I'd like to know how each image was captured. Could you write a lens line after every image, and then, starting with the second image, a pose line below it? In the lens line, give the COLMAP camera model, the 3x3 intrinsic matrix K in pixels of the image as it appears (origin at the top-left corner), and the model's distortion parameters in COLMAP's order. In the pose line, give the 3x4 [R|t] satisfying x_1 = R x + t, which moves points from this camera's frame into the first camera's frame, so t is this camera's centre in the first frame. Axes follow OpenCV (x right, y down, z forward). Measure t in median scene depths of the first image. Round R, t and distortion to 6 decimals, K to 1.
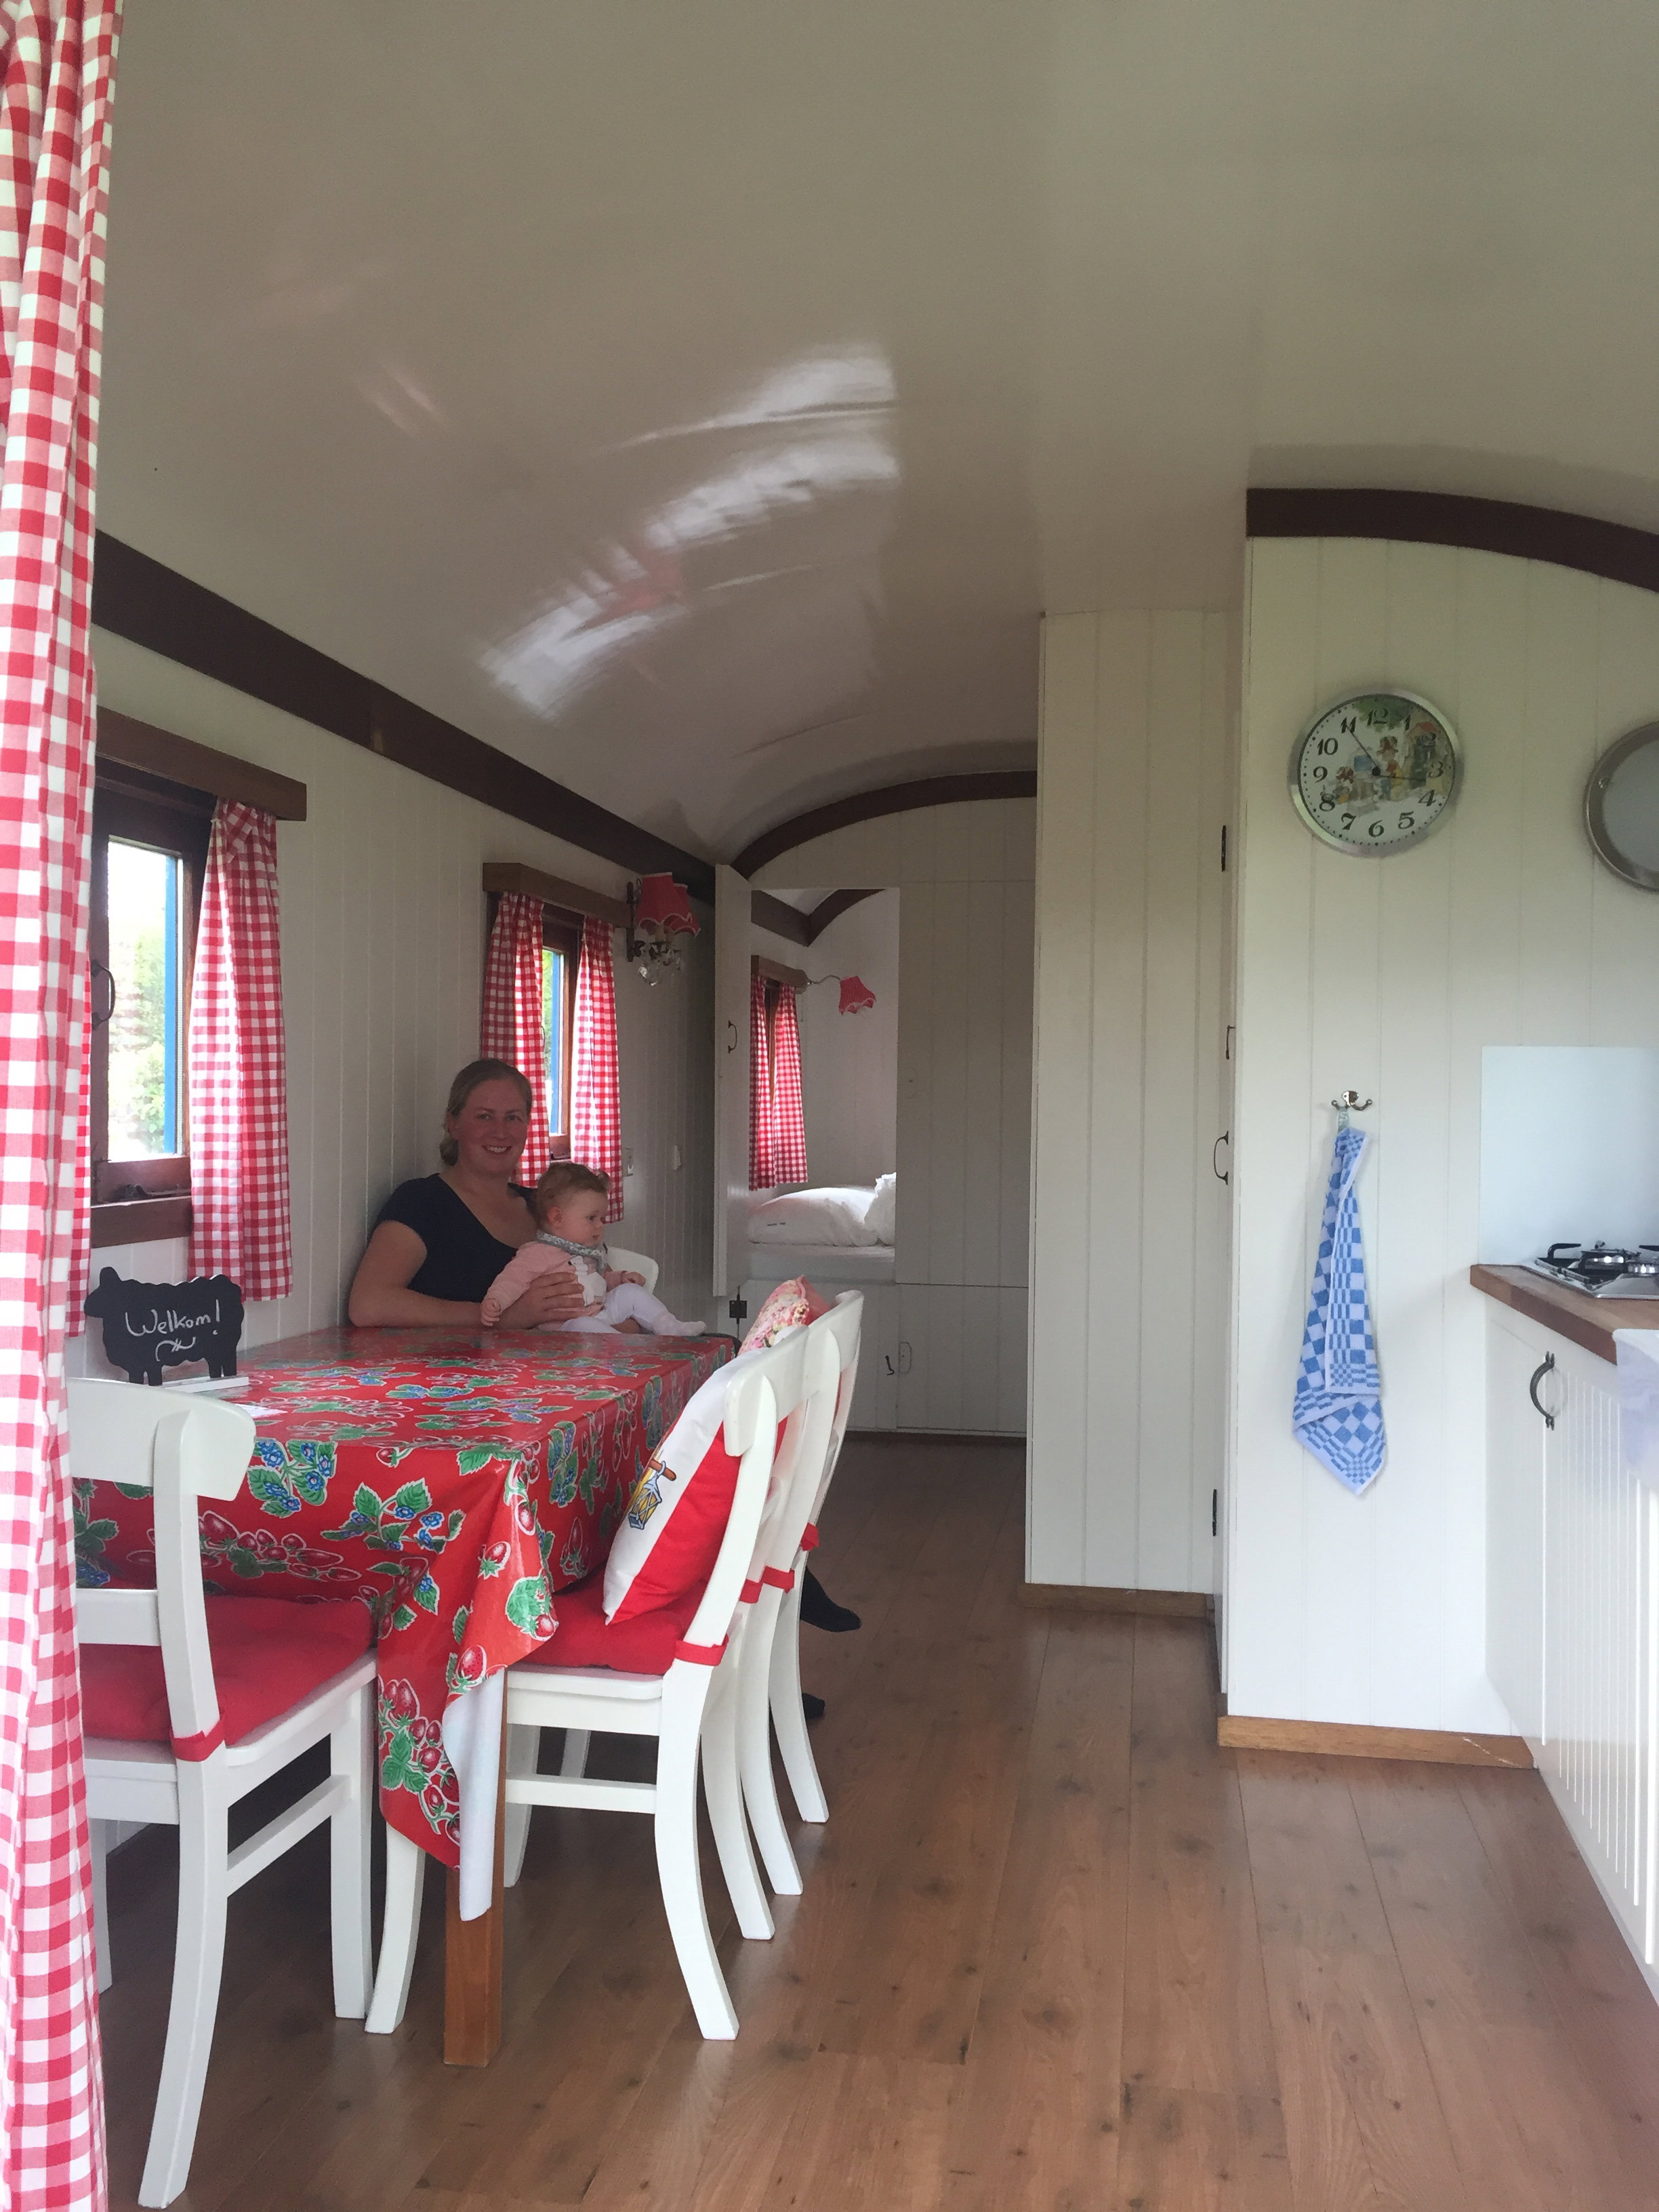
lens RADIAL K [[1851.7, 0, 829.5], [0, 1851.7, 1106.0], [0, 0, 1]] dist [0.079809, -0.113418]
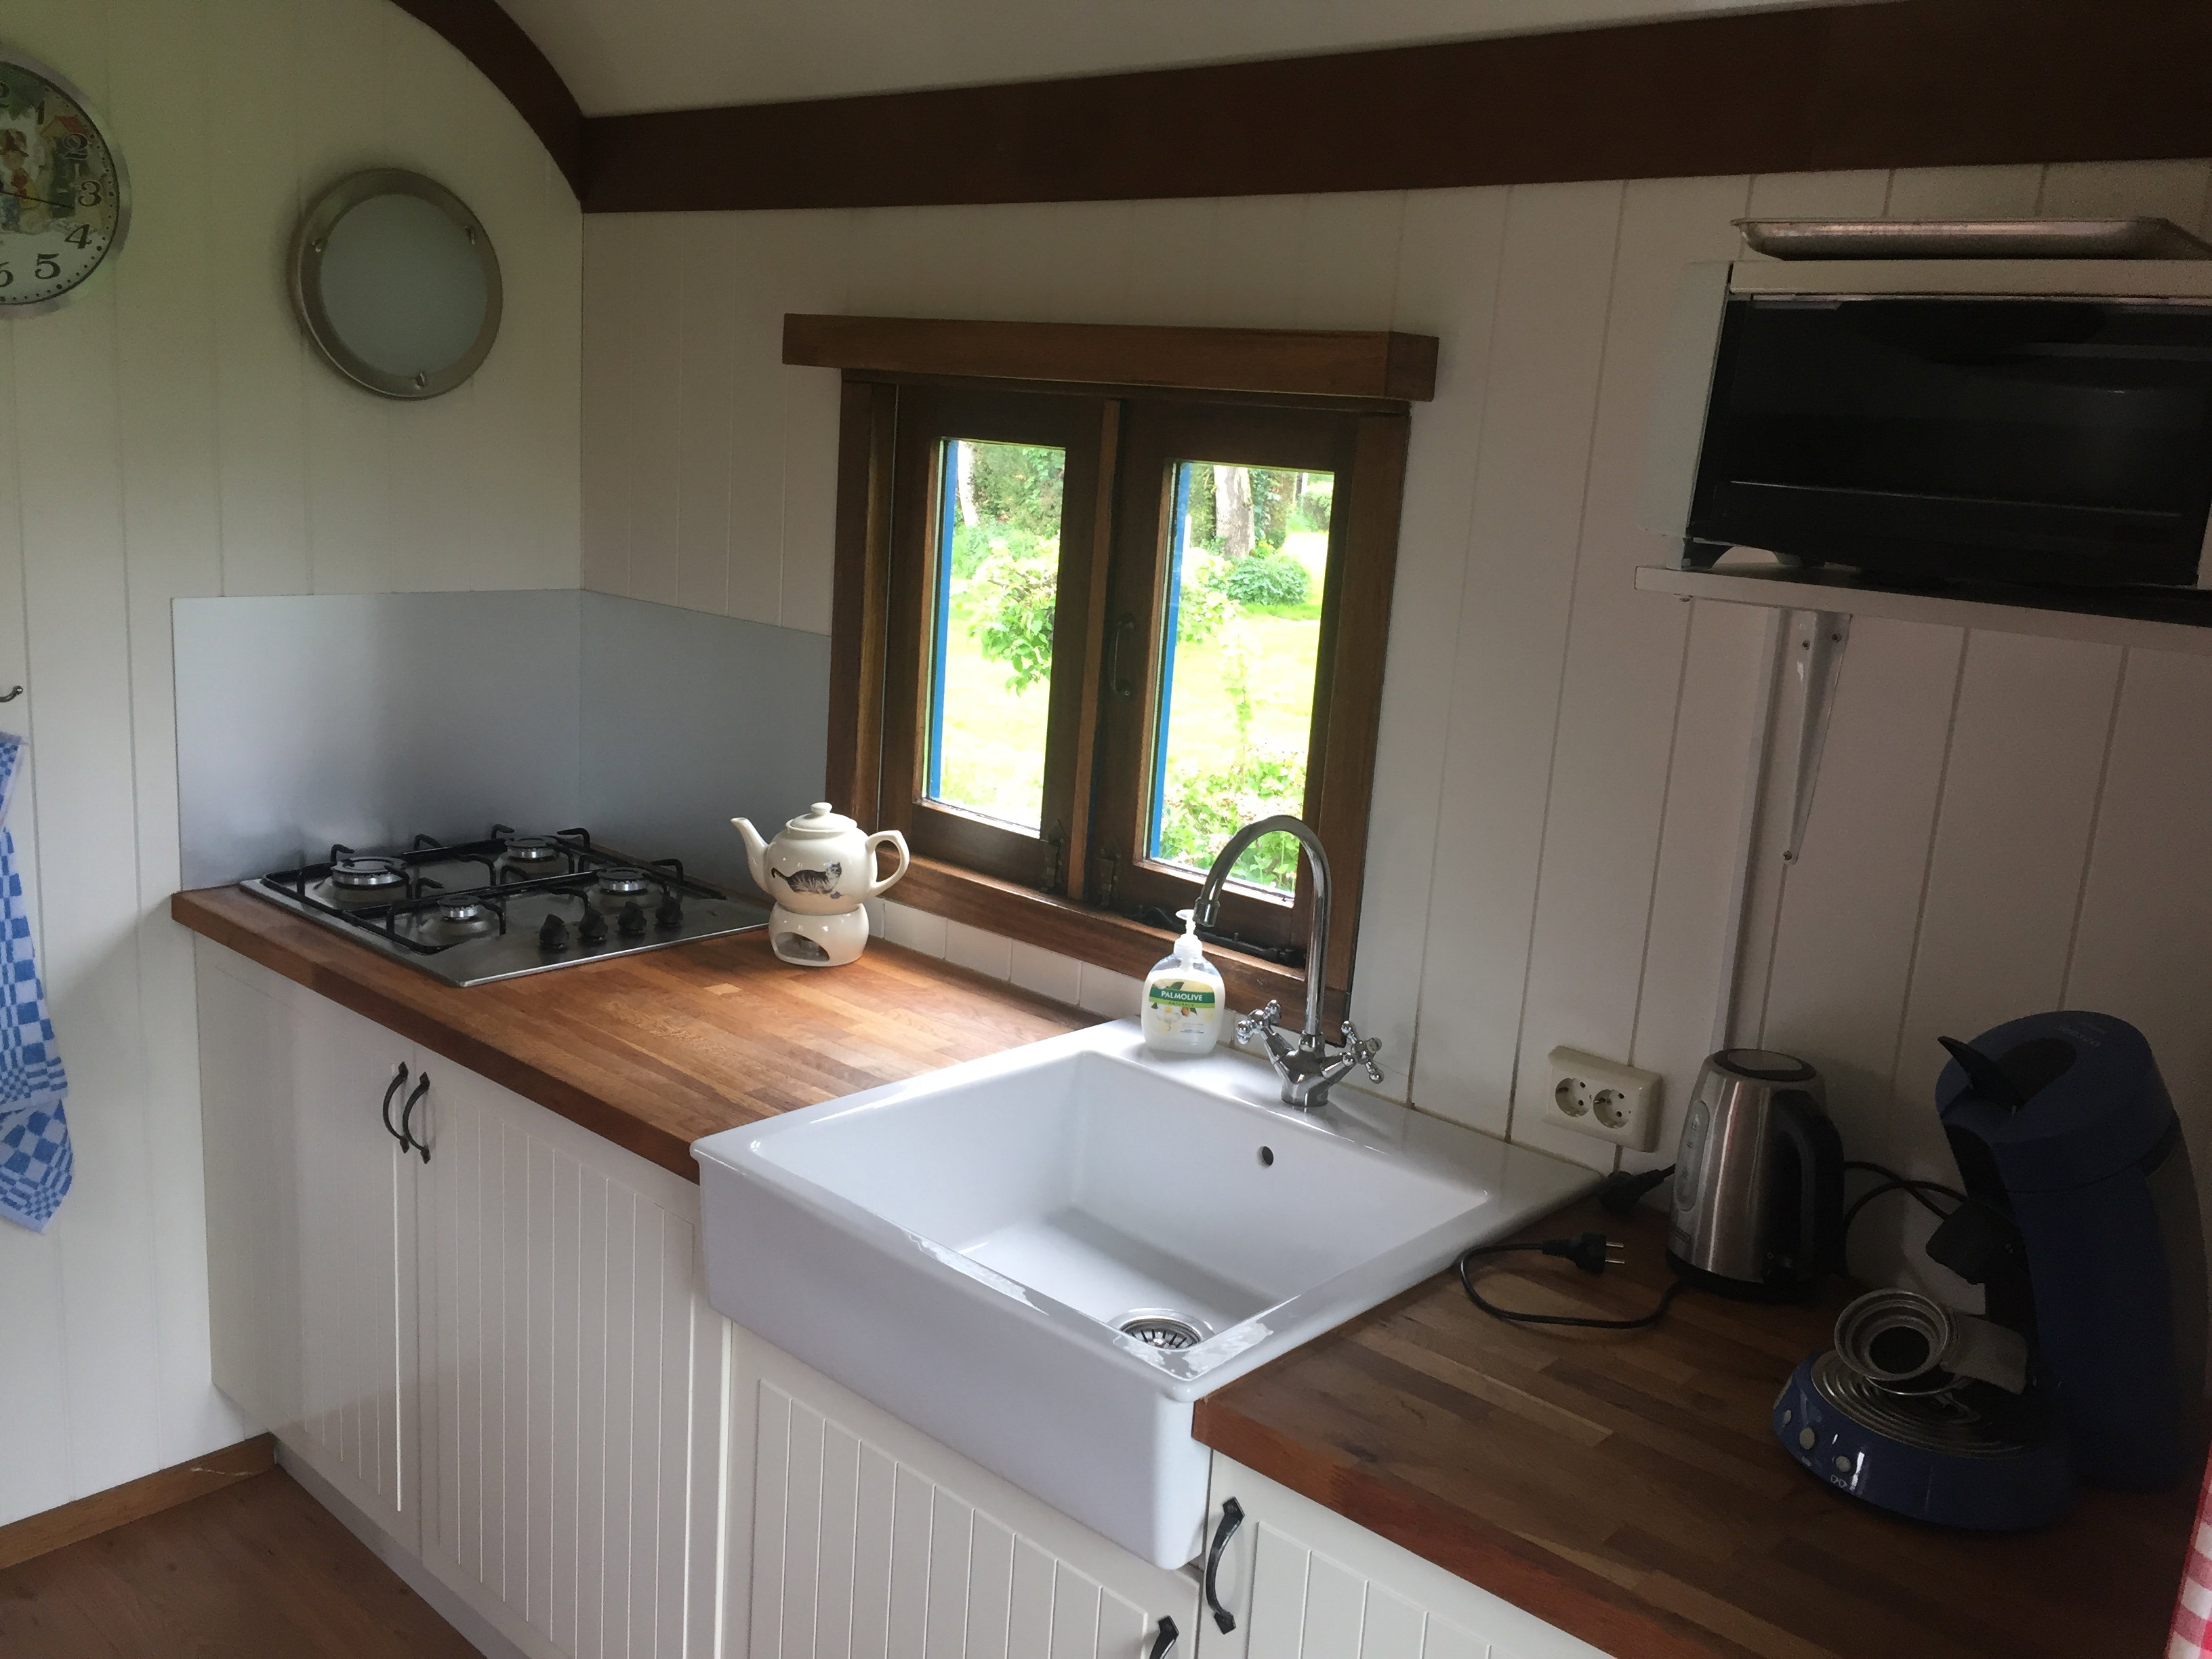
lens RADIAL K [[1851.7, 0, 1106.0], [0, 1851.7, 829.5], [0, 0, 1]] dist [0.079809, -0.113418]
pose [[0.512361, -0.166808, 0.842414, -0.091085], [-0.046645, 0.974100, 0.221254, -0.123082], [-0.857503, -0.152656, 0.491310, 0.321935]]
